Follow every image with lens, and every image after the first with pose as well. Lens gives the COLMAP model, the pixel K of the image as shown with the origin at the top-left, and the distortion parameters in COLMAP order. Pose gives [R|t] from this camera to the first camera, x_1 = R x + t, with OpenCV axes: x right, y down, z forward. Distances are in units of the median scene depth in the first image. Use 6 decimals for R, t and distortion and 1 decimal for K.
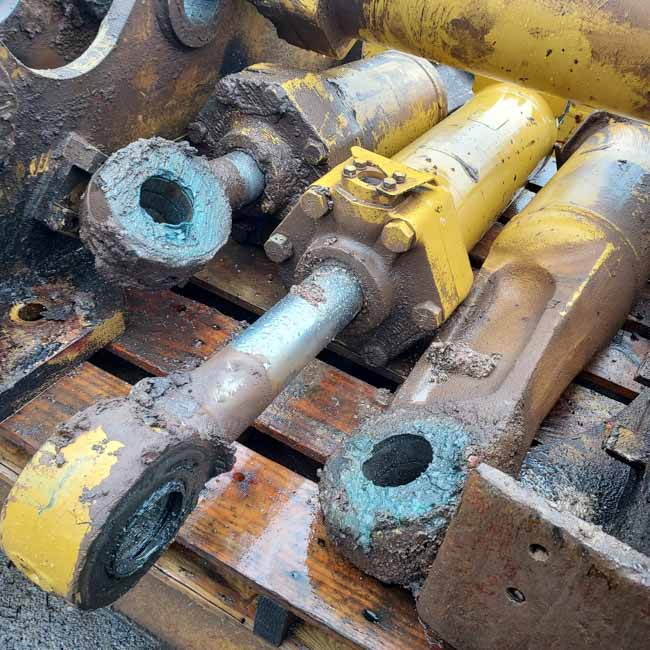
lens RADIAL K [[614.9, 0, 327.7], [0, 614.9, 329.9], [0, 0, 1]] dist [0.018761, 0.000000]
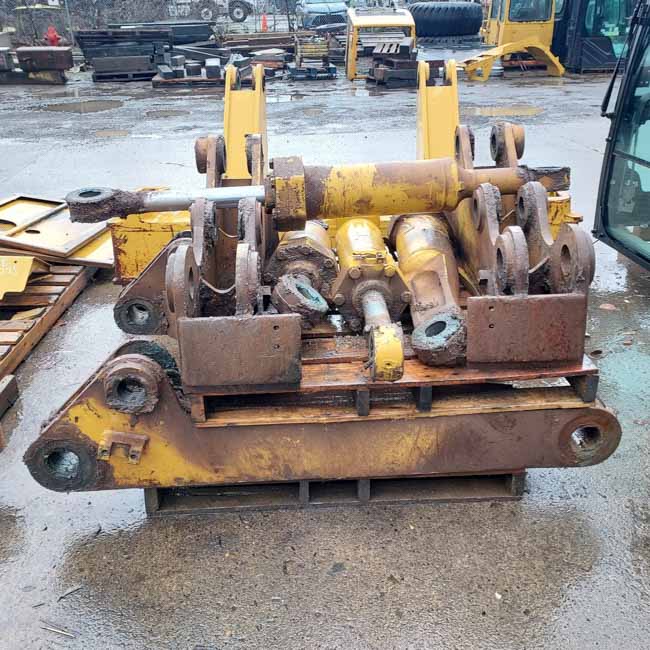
lens RADIAL K [[614.9, 0, 321.2], [0, 614.9, 325.1], [0, 0, 1]] dist [0.018761, 0.000000]
pose [[0.840764, -0.366761, 0.398249, -1.197607], [0.457799, 0.874299, -0.161312, 0.329746], [-0.289025, 0.317944, 0.902982, -1.200288]]
